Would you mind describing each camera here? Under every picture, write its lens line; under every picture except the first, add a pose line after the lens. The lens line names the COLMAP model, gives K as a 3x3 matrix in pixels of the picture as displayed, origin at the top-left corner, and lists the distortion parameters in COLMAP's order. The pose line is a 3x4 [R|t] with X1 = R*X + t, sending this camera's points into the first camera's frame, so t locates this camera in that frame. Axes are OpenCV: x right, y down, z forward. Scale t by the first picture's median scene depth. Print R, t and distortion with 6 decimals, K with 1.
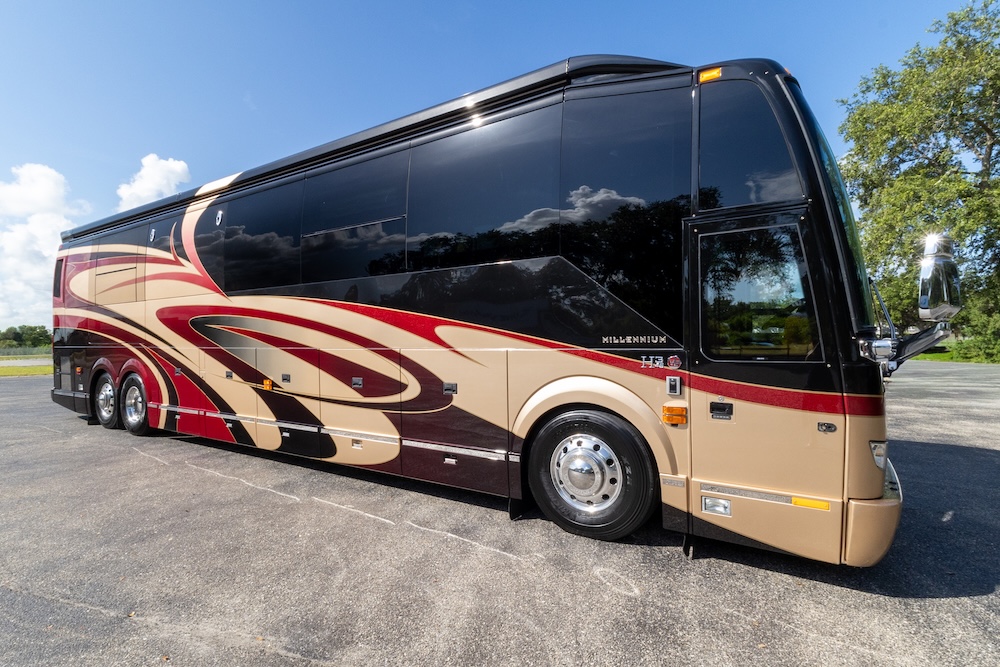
lens RADIAL K [[508.2, 0, 500.0], [0, 508.2, 333.5], [0, 0, 1]] dist [0.014287, 0.000060]
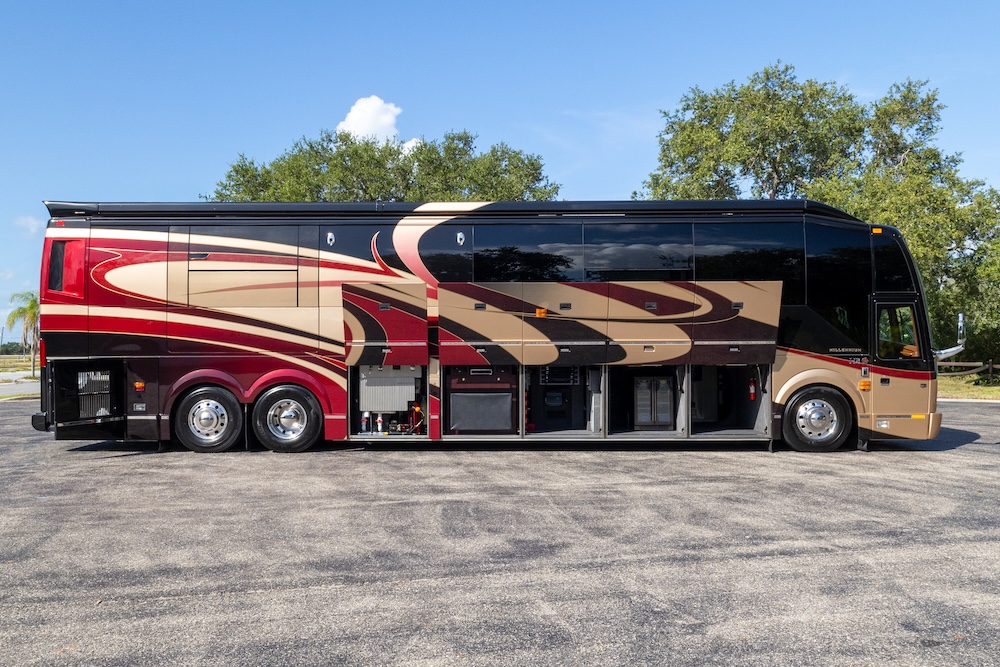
lens RADIAL K [[868.4, 0, 500.0], [0, 868.4, 333.5], [0, 0, 1]] dist [0.010749, 0.002989]
pose [[0.825879, 0.015773, 0.563626, -2.125497], [-0.010025, 0.999861, -0.013290, 0.004242], [-0.563758, 0.005325, 0.825923, -0.827956]]
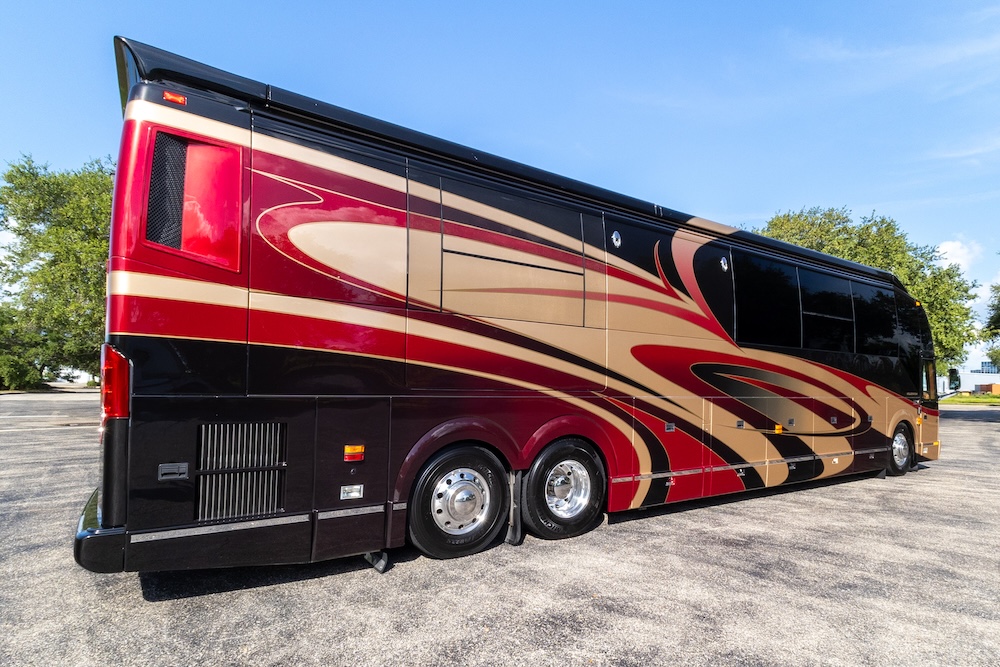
lens RADIAL K [[461.4, 0, 497.5], [0, 461.4, 369.8], [0, 0, 1]] dist [0.011216, -0.000099]
pose [[0.440205, 0.045129, 0.896763, -2.106817], [-0.029559, 0.998923, -0.035760, 0.026955], [-0.897411, -0.010766, 0.441064, 1.379629]]
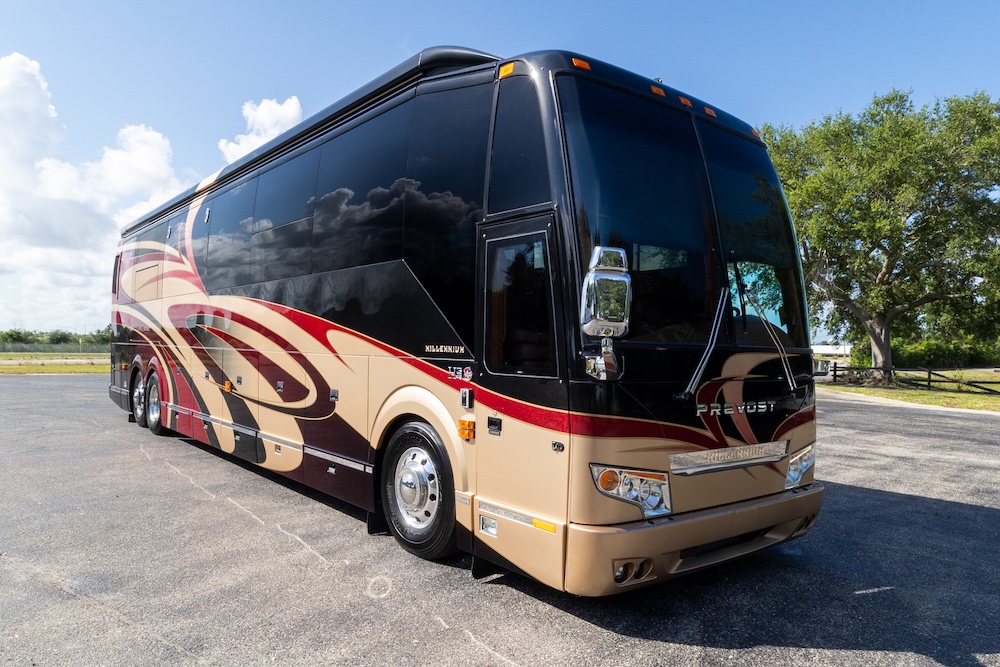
lens RADIAL K [[706.4, 0, 500.5], [0, 706.4, 339.7], [0, 0, 1]] dist [0.004805, 0.003186]
pose [[0.952306, 0.025424, -0.304083, 0.564052], [-0.025446, 0.999669, 0.003891, -0.009780], [0.304082, 0.004032, 0.952637, -0.168765]]
